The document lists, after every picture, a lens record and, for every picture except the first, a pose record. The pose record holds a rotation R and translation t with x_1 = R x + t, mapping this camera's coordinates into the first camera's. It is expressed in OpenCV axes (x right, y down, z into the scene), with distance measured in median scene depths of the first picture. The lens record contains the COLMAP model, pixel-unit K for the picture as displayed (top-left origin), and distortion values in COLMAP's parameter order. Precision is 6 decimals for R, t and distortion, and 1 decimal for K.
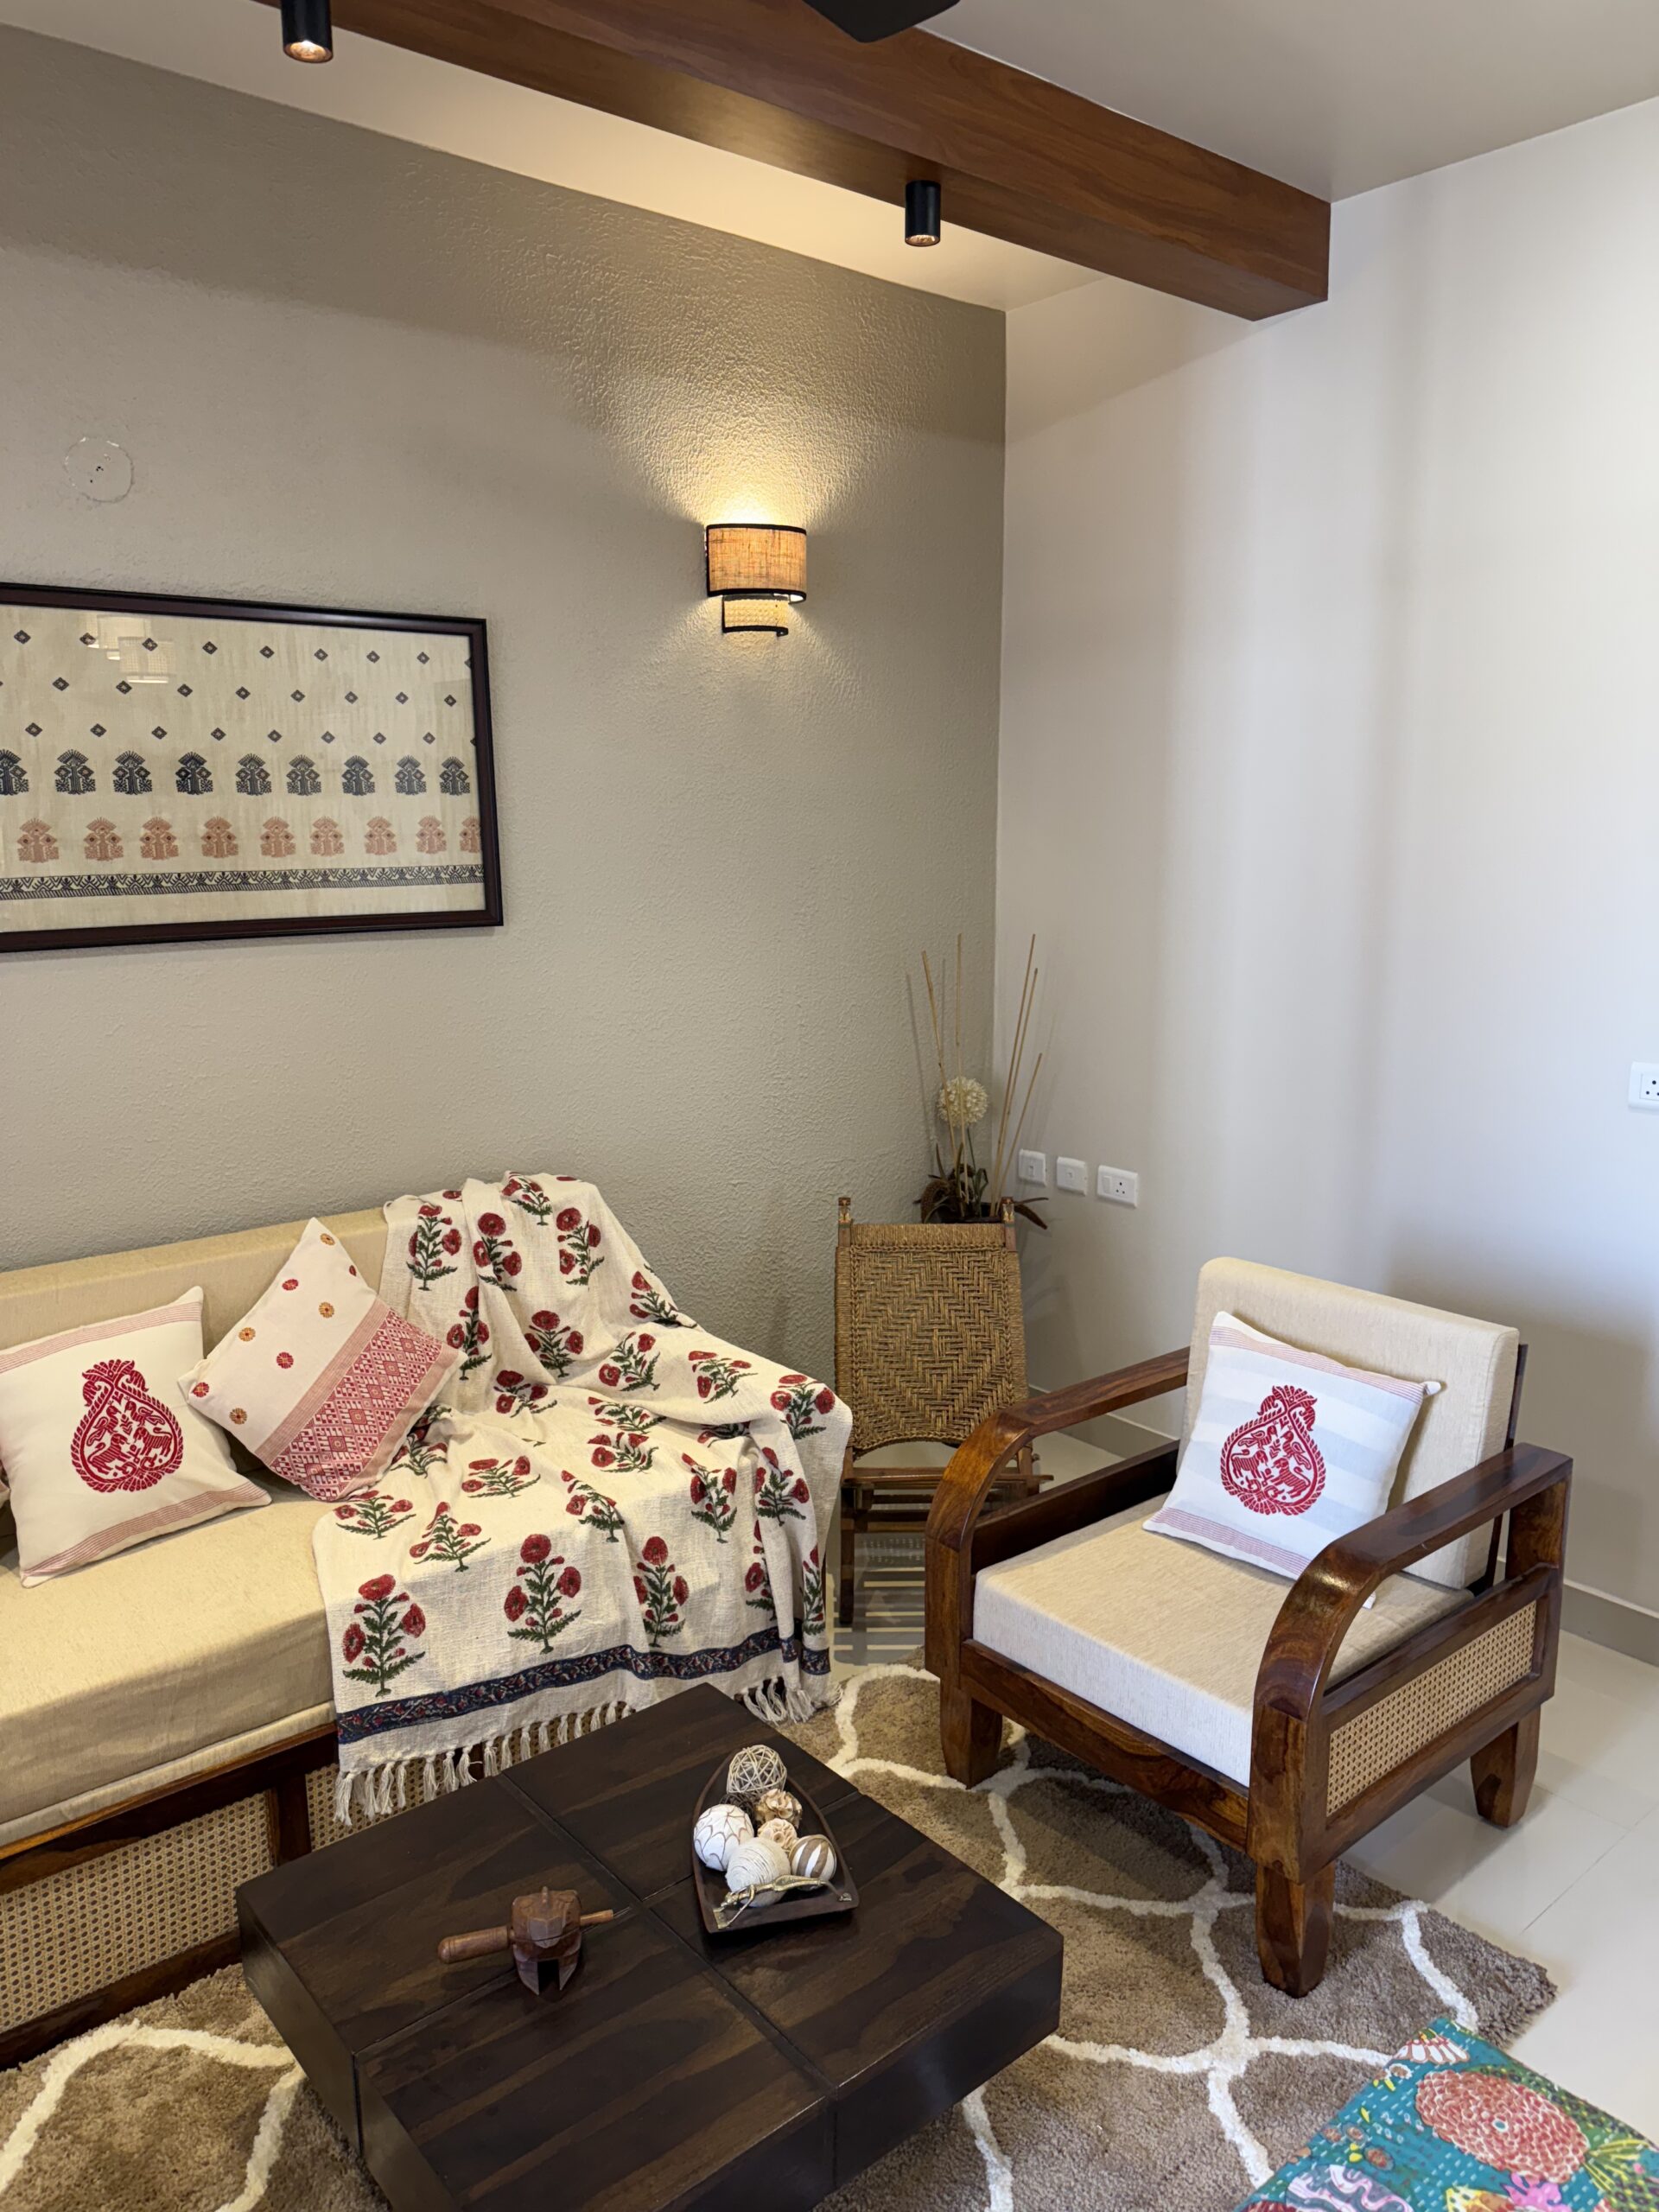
lens RADIAL K [[1560.7, 0, 829.5], [0, 1560.7, 1106.0], [0, 0, 1]] dist [0.094840, -0.114661]
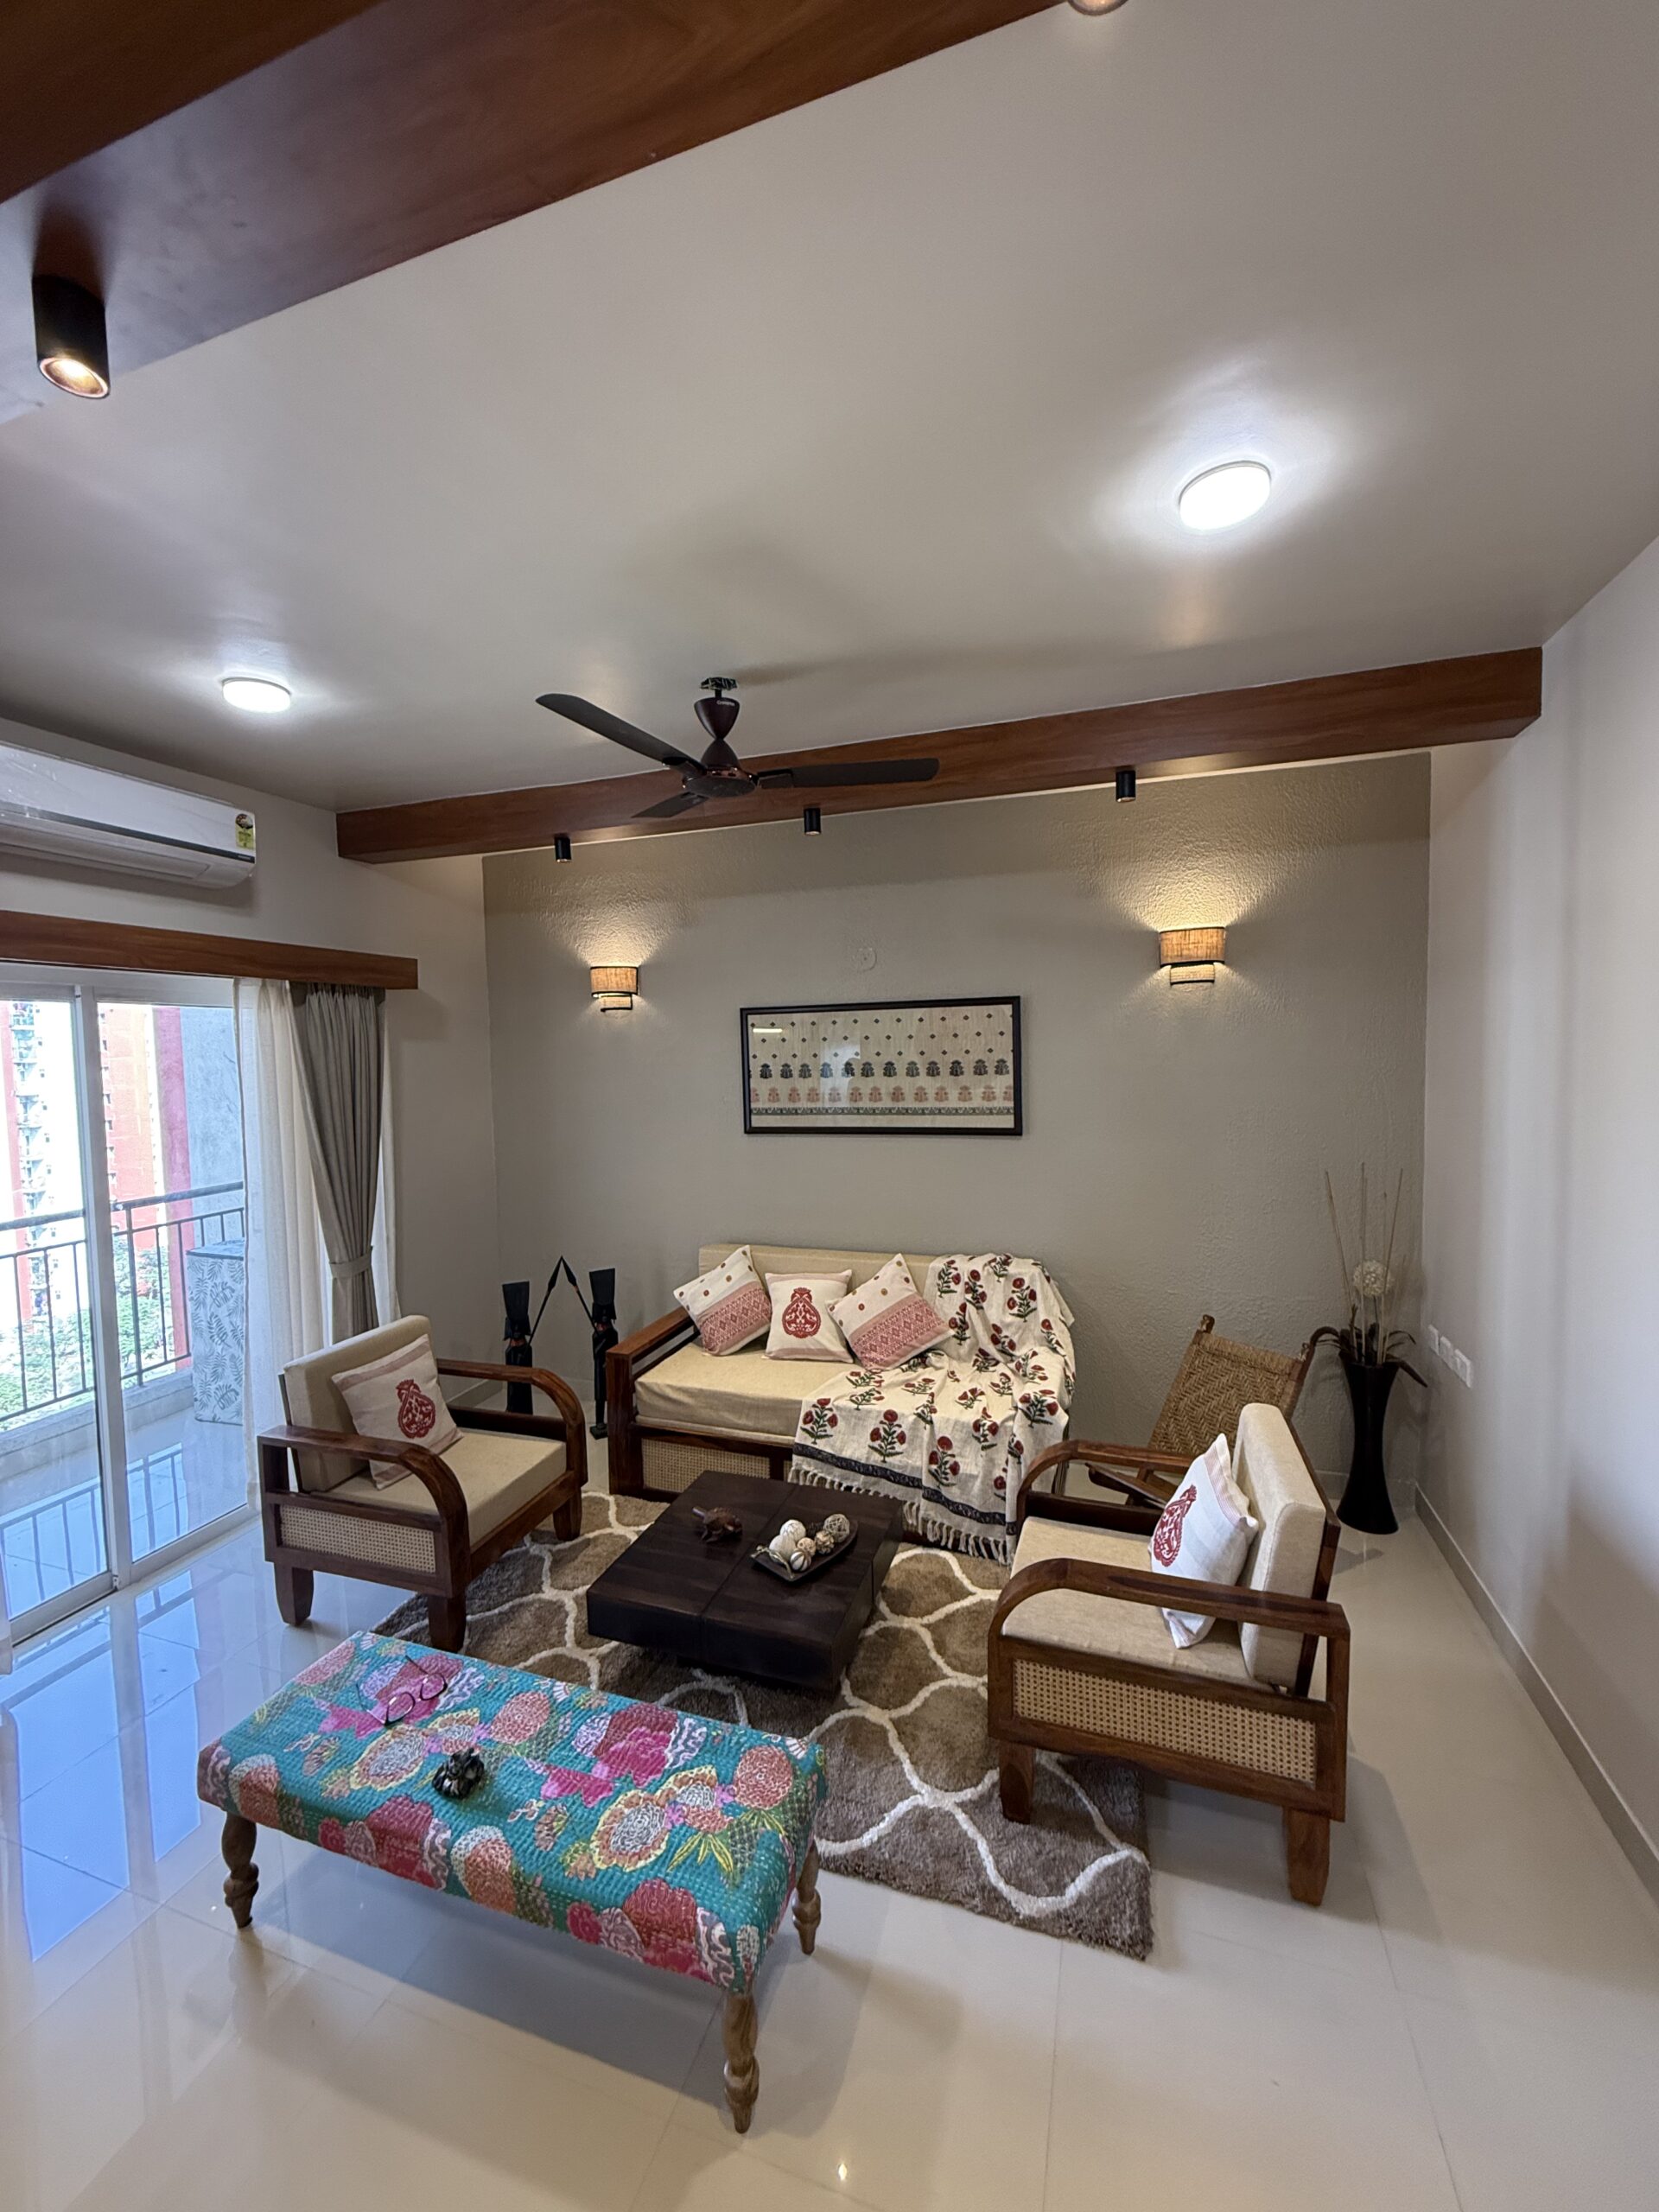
lens RADIAL K [[873.7, 0, 829.5], [0, 873.7, 1106.0], [0, 0, 1]] dist [0.021293, -0.000002]
pose [[0.520900, 0.055419, -0.851817, 0.742662], [-0.139600, 0.989986, -0.020960, -0.109247], [0.842125, 0.129831, 0.523420, 0.196338]]
